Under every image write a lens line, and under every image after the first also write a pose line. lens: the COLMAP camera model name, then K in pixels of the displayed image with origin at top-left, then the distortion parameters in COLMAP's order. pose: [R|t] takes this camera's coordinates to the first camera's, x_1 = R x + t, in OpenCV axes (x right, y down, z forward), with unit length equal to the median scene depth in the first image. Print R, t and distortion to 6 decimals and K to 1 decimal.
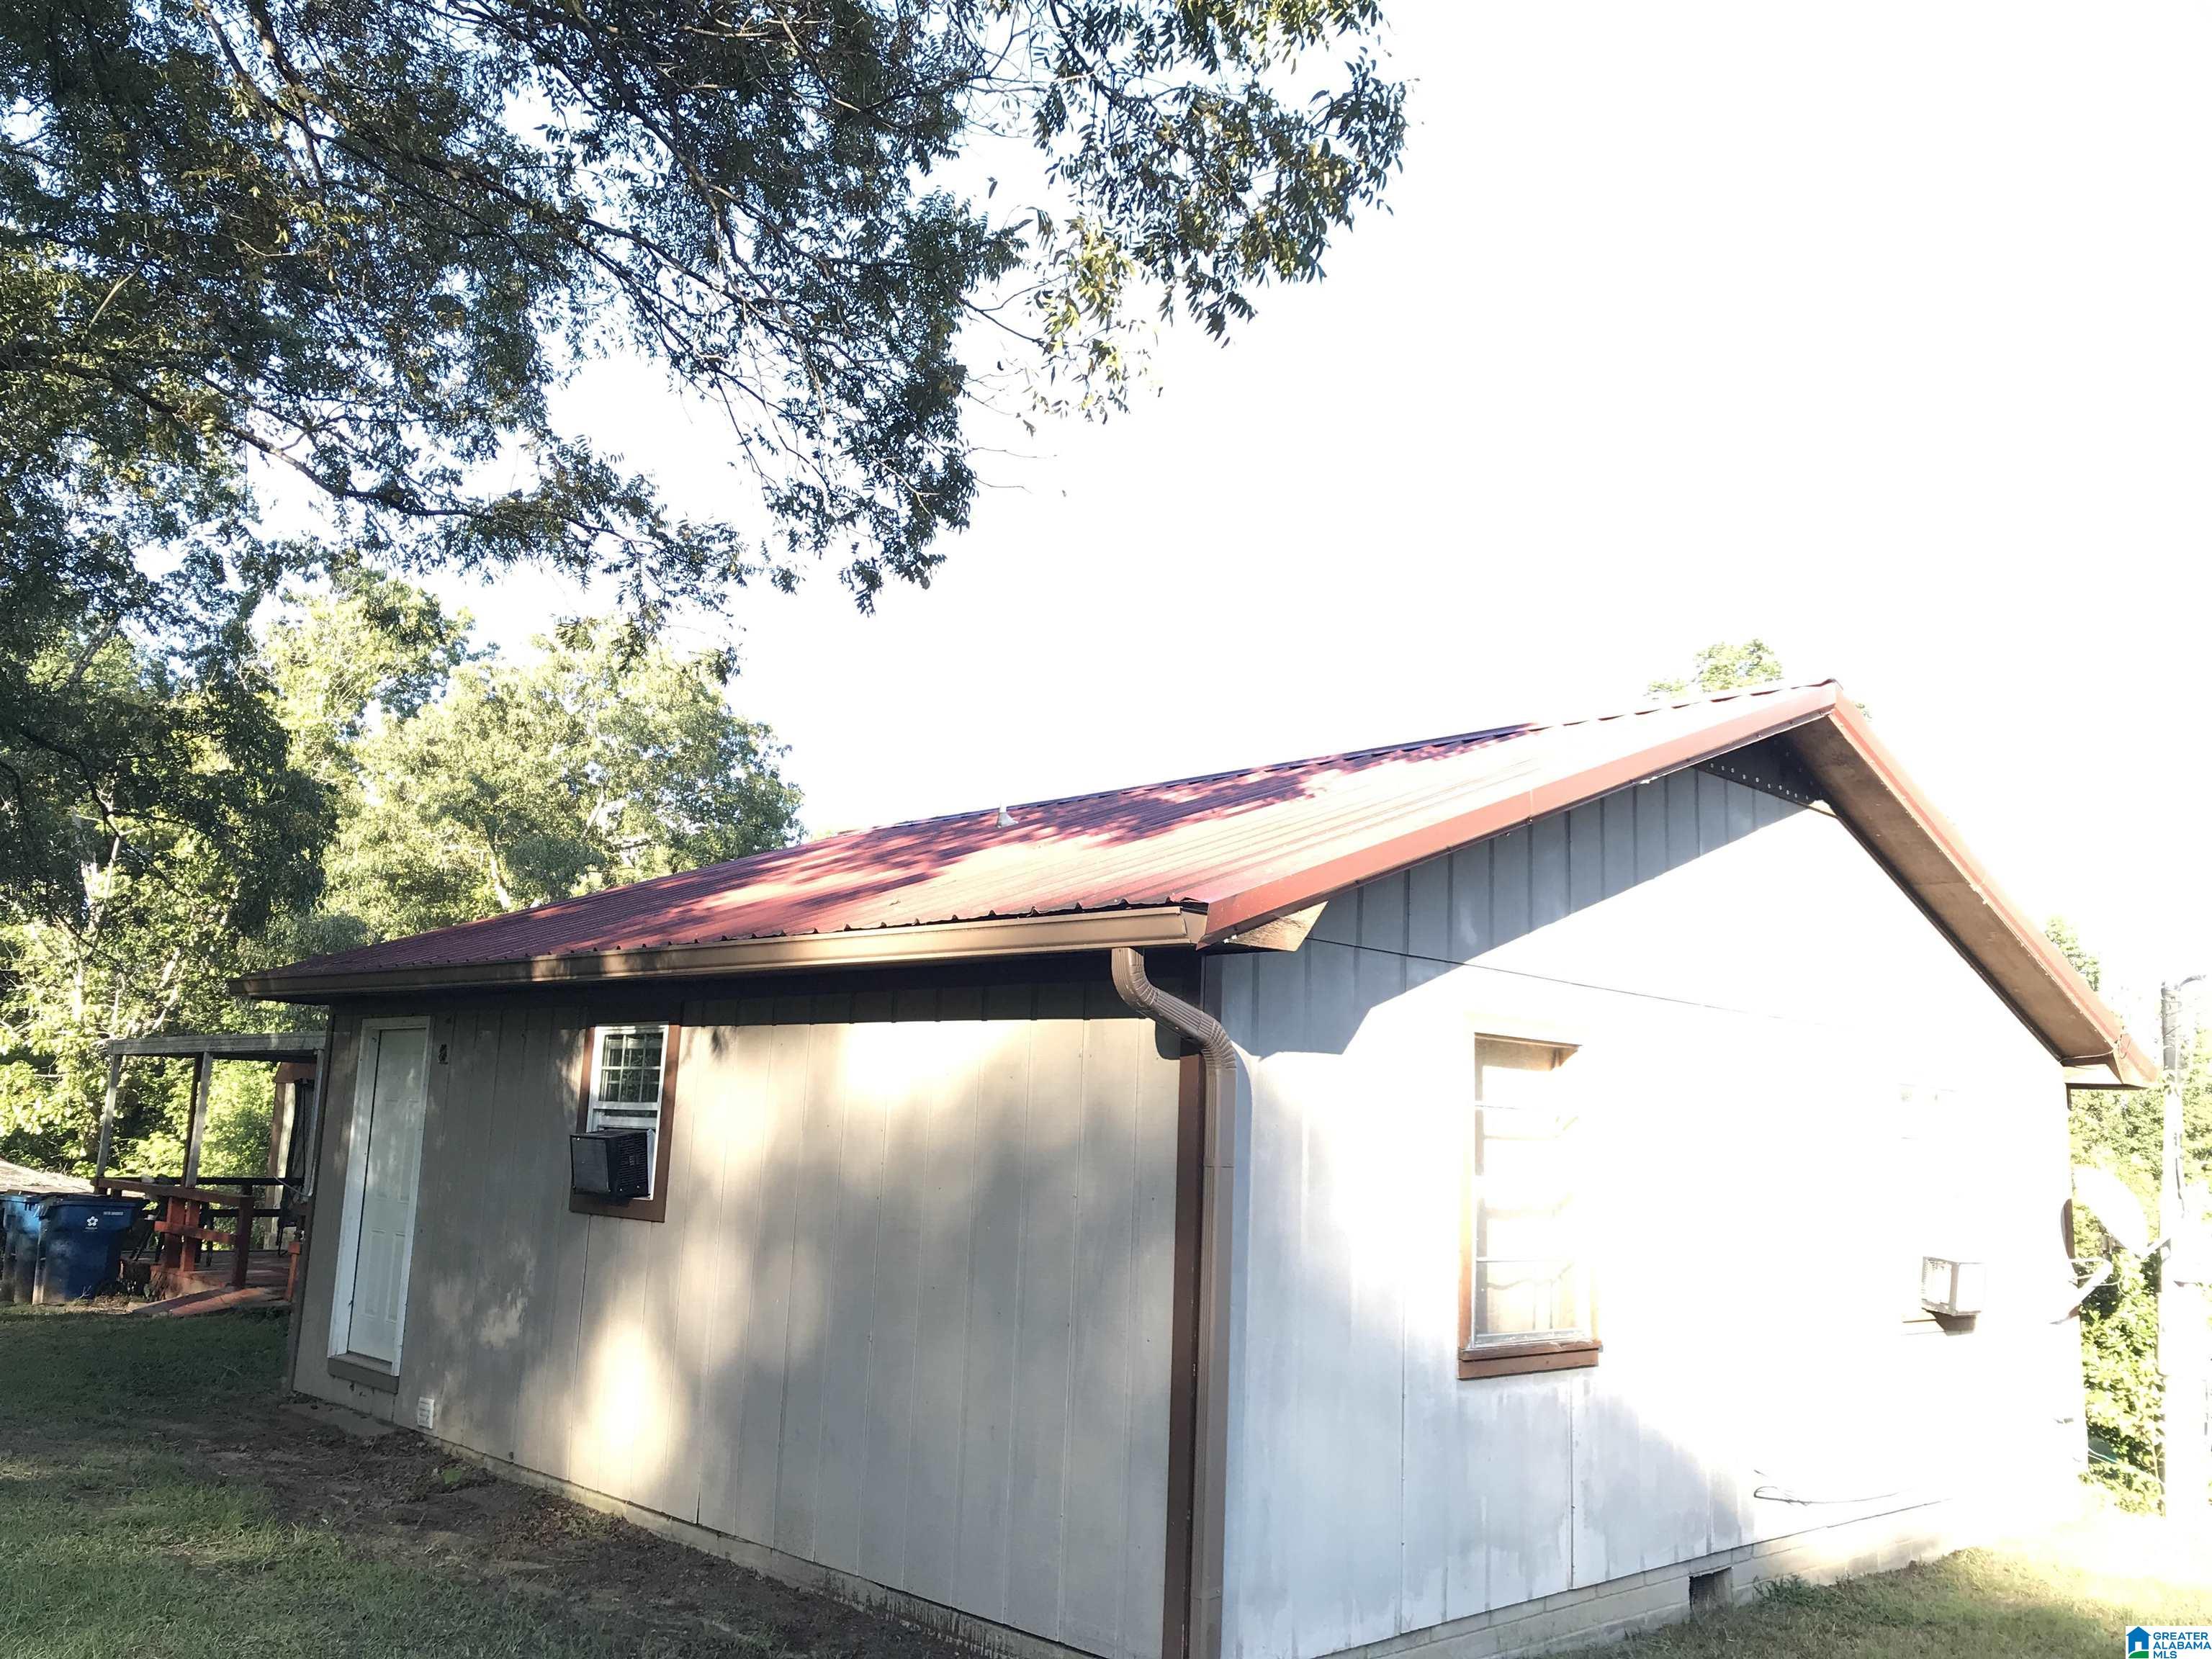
lens RADIAL K [[1857.4, 0, 1115.5], [0, 1857.4, 878.0], [0, 0, 1]] dist [0.054455, -0.001418]
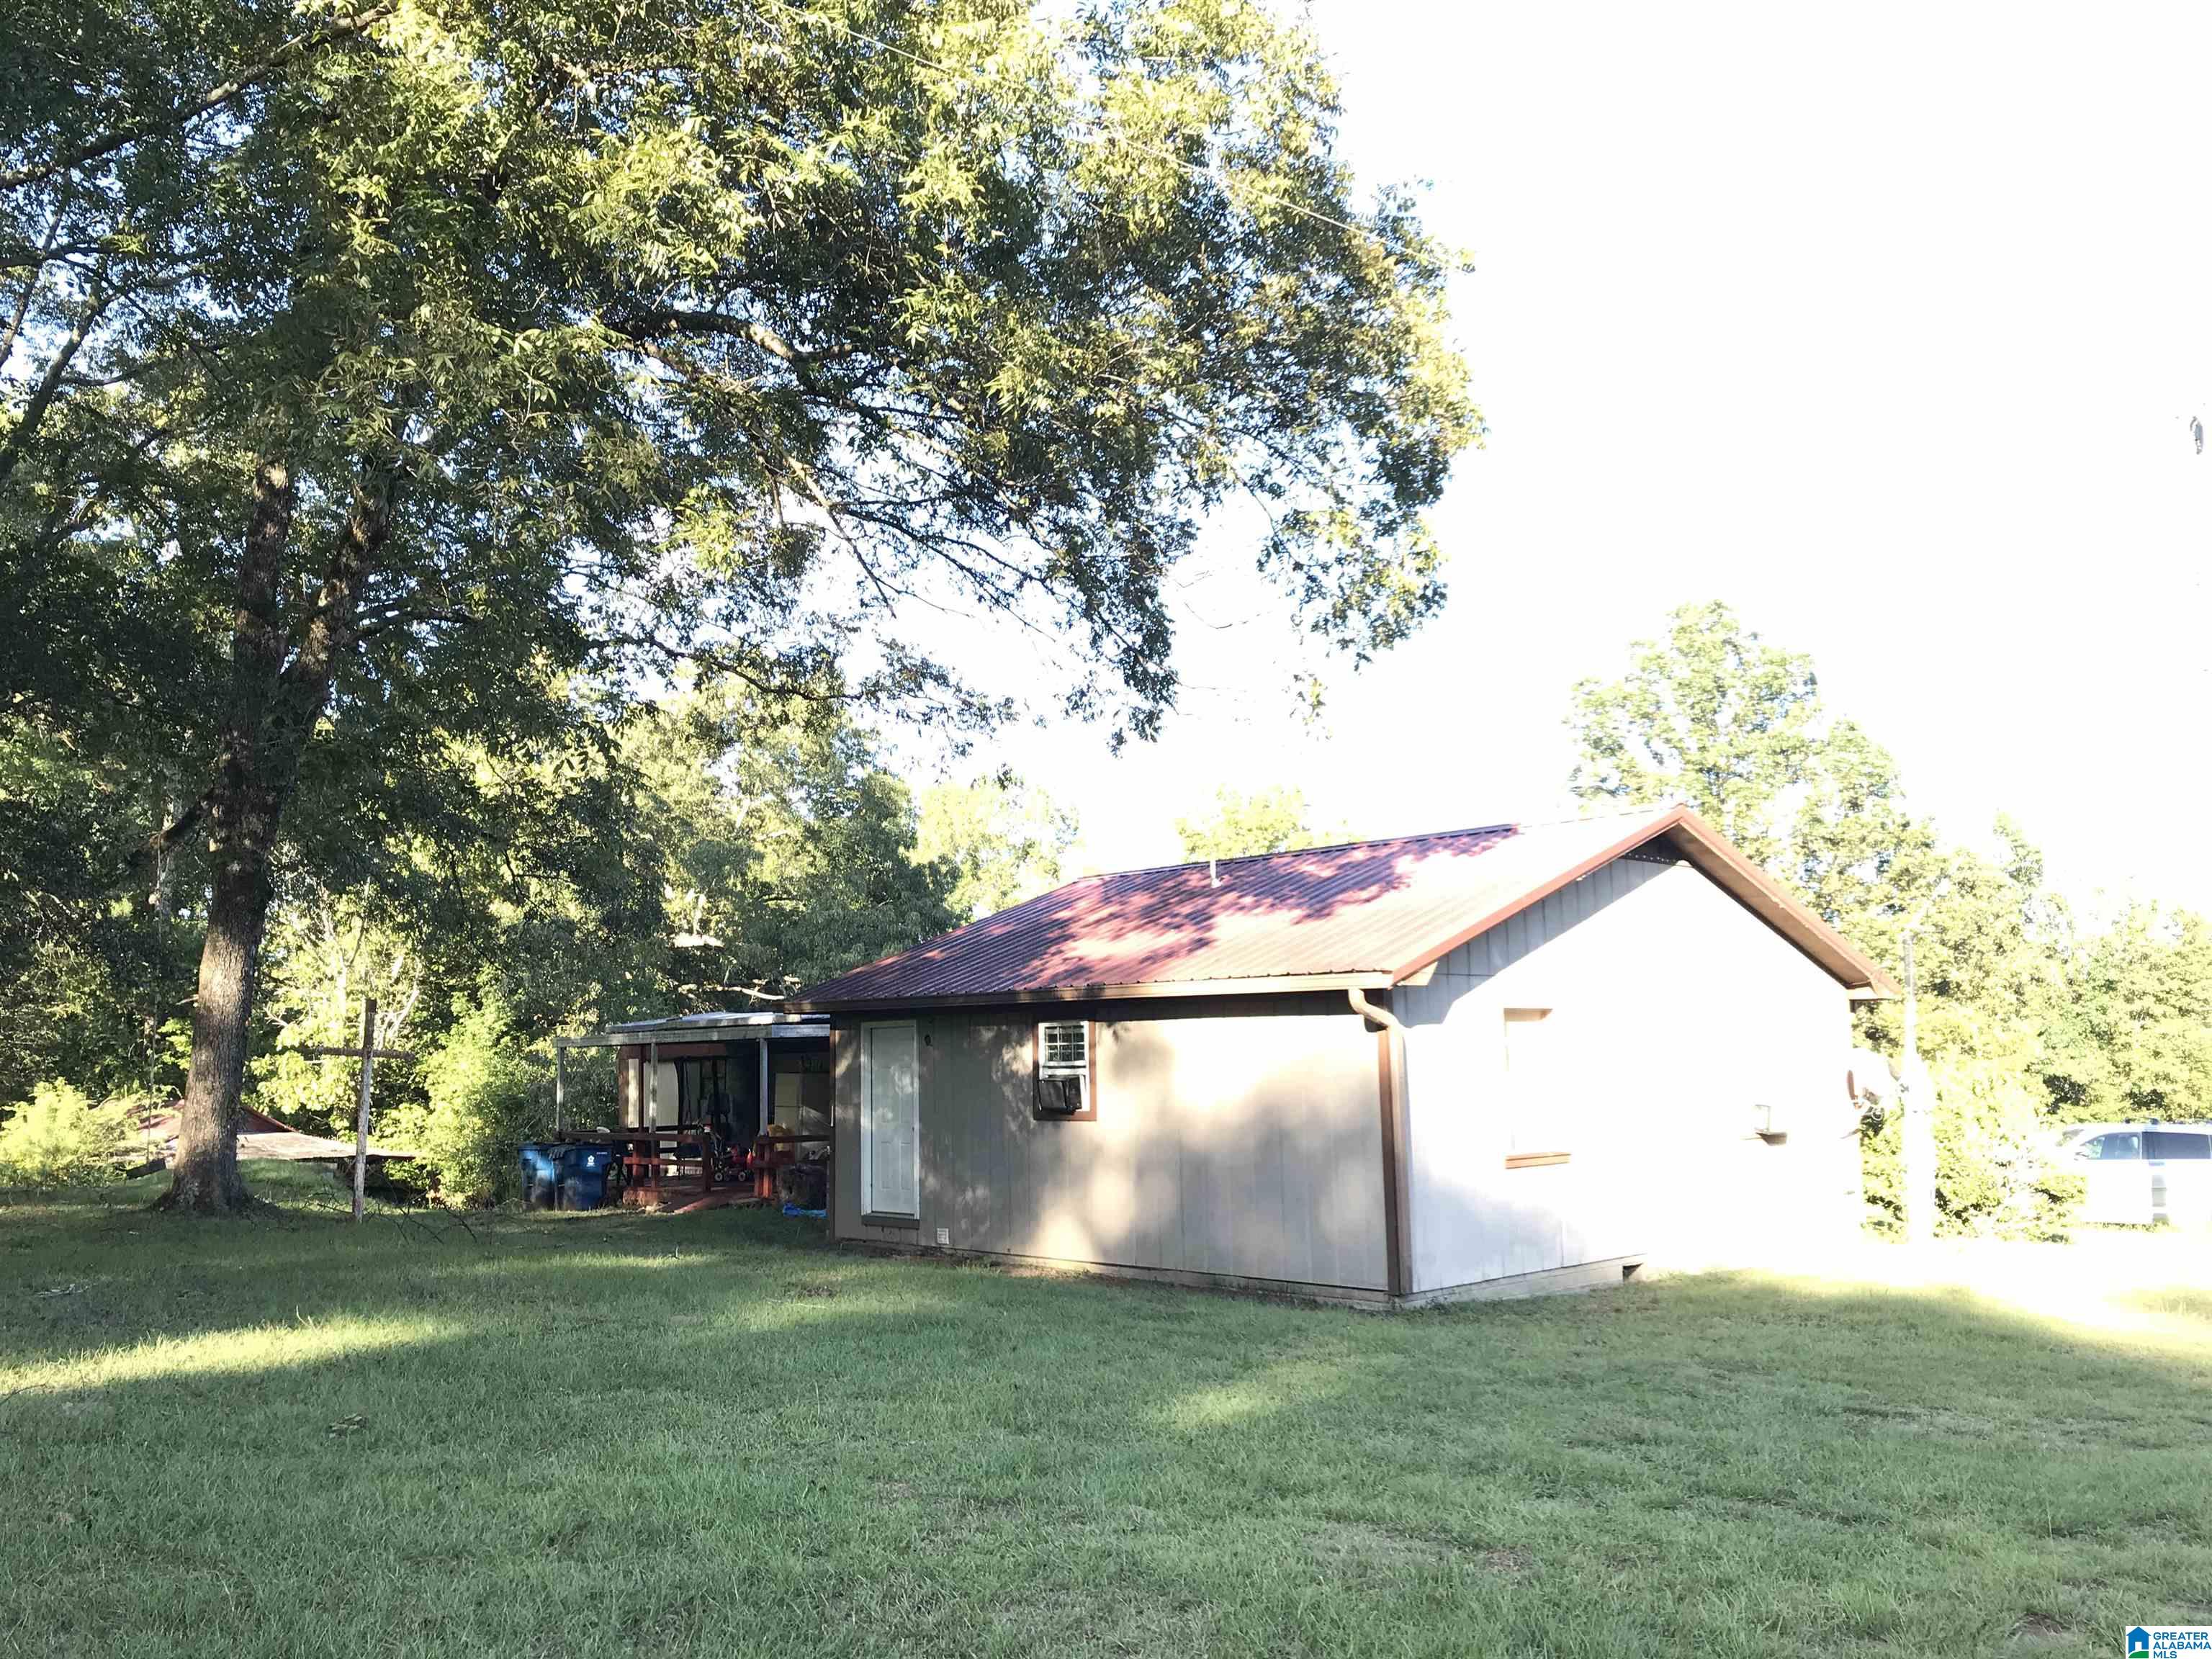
lens RADIAL K [[1911.3, 0, 1106.0], [0, 1911.3, 829.5], [0, 0, 1]] dist [0.089565, -0.169406]
pose [[0.998151, -0.060690, -0.003270, -0.174770], [0.060742, 0.997959, 0.019706, -0.139272], [0.002068, -0.019868, 0.999800, -0.866570]]
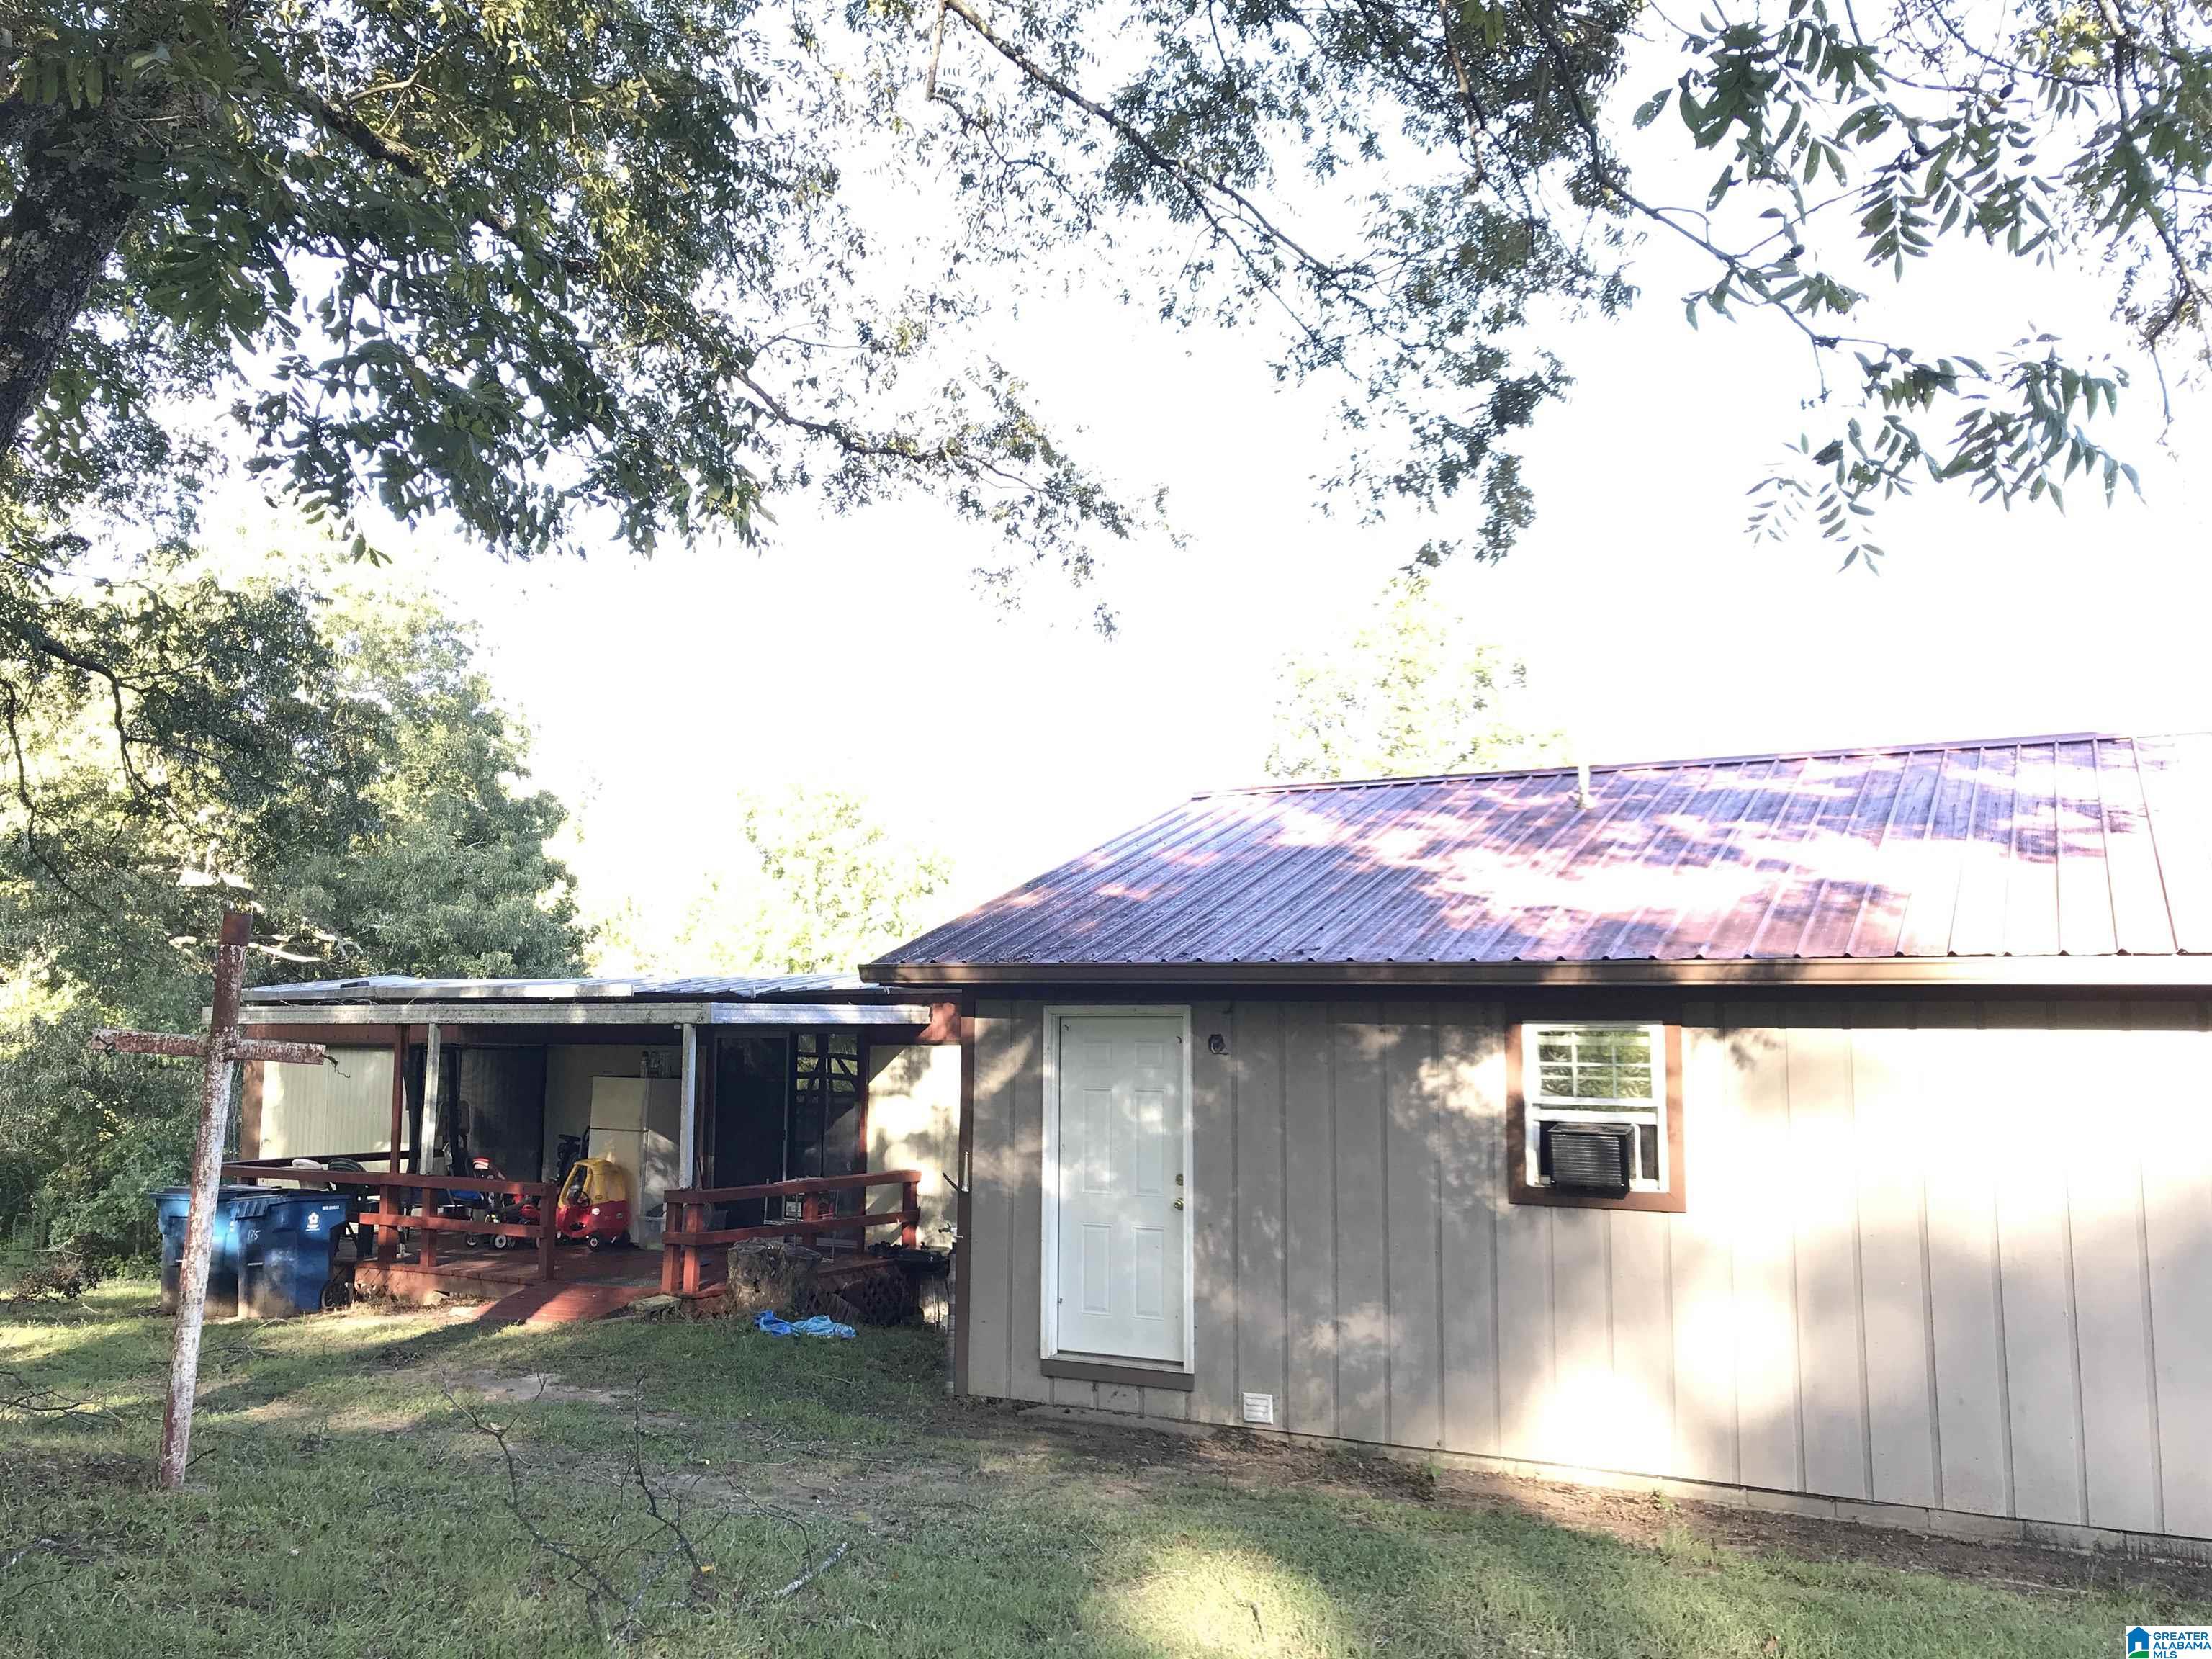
lens RADIAL K [[1911.3, 0, 1106.0], [0, 1911.3, 829.5], [0, 0, 1]] dist [0.089565, -0.169406]
pose [[0.954194, 0.005331, 0.299141, -0.743402], [-0.015346, 0.999397, 0.031139, -0.051788], [-0.298794, -0.034303, 0.953701, 0.059029]]
